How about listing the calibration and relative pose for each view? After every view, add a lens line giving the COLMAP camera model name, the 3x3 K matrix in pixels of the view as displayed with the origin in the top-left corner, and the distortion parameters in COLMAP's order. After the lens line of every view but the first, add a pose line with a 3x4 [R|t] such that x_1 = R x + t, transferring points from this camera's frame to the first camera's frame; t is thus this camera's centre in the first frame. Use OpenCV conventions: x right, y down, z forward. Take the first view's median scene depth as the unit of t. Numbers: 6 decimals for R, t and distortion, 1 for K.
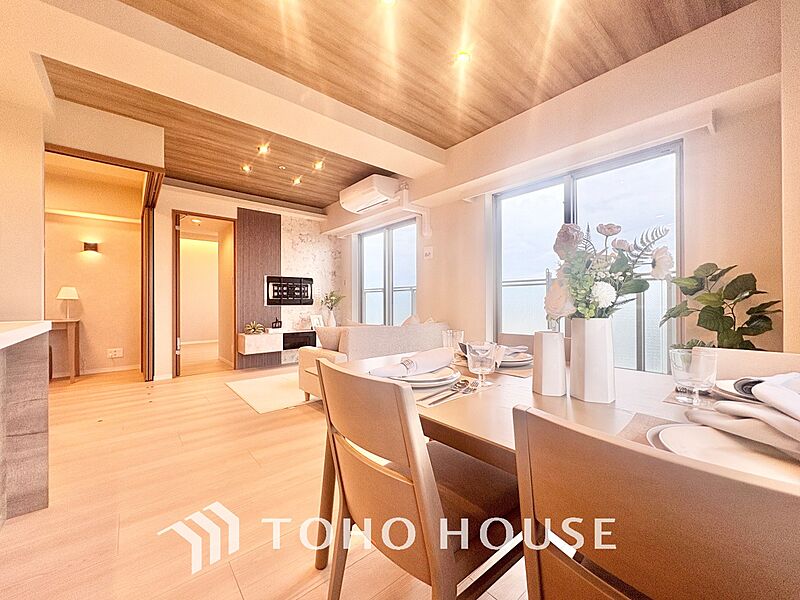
lens RADIAL K [[318.7, 0, 400.0], [0, 318.7, 300.0], [0, 0, 1]] dist [-0.000517, 0.000654]
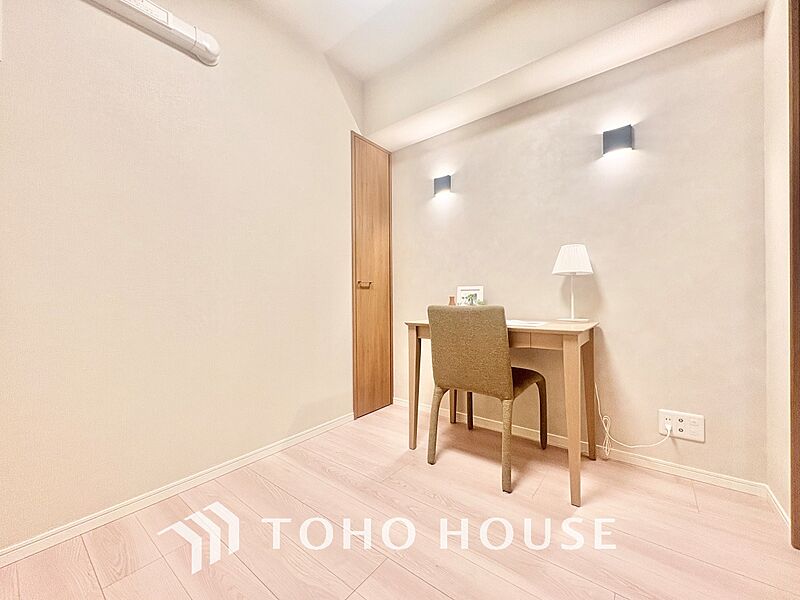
lens RADIAL K [[318.7, 0, 400.0], [0, 318.7, 300.0], [0, 0, 1]] dist [-0.000517, 0.000654]
pose [[0.198549, 0.006705, -0.980068, -0.607025], [0.013059, 0.999870, 0.009486, 0.022794], [0.980004, -0.014682, 0.198436, 0.624273]]
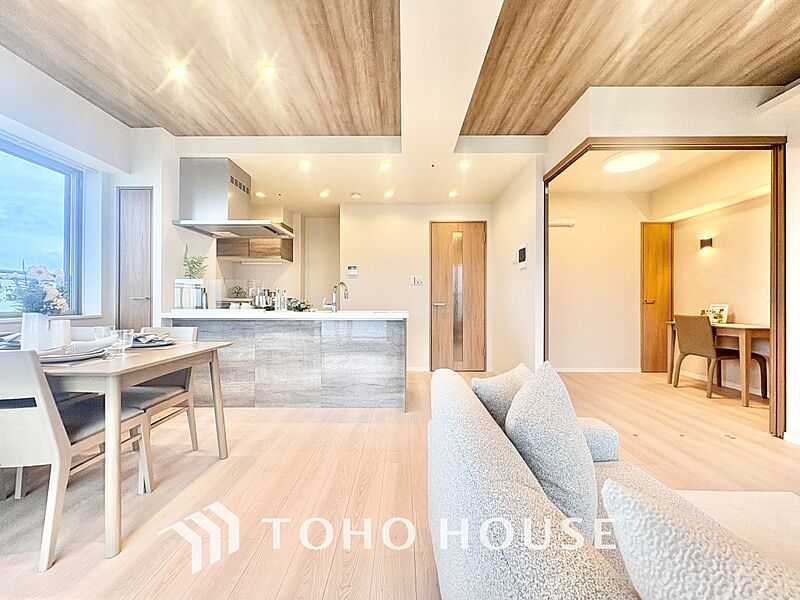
lens RADIAL K [[318.7, 0, 400.0], [0, 318.7, 300.0], [0, 0, 1]] dist [-0.000517, 0.000654]
pose [[-0.656833, -0.001425, -0.754035, 0.112321], [0.002087, 0.999991, -0.003708, -0.001842], [0.754033, -0.004009, -0.656824, 0.737635]]
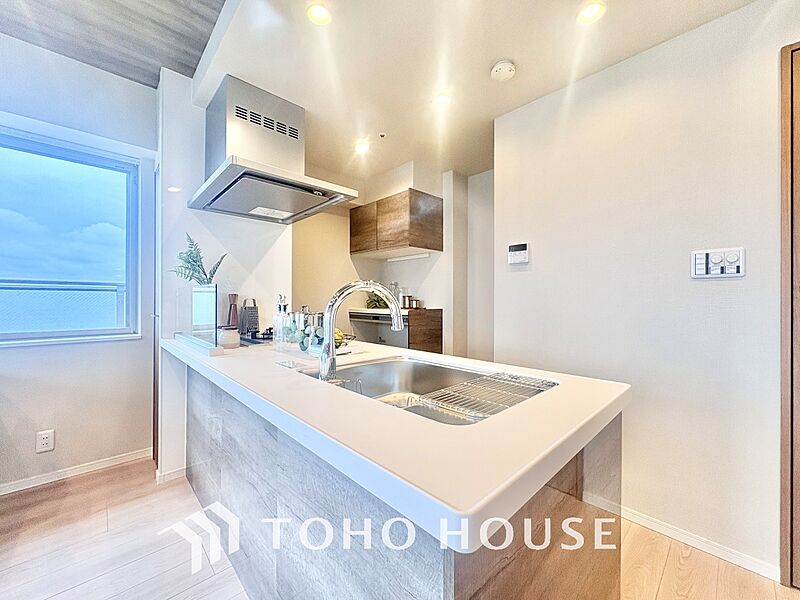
lens RADIAL K [[318.7, 0, 400.0], [0, 318.7, 300.0], [0, 0, 1]] dist [-0.000517, 0.000654]
pose [[-0.998704, -0.000372, -0.050887, -0.351302], [-0.000177, 0.999993, -0.003835, -0.029997], [0.050888, -0.003821, -0.998697, 0.415664]]
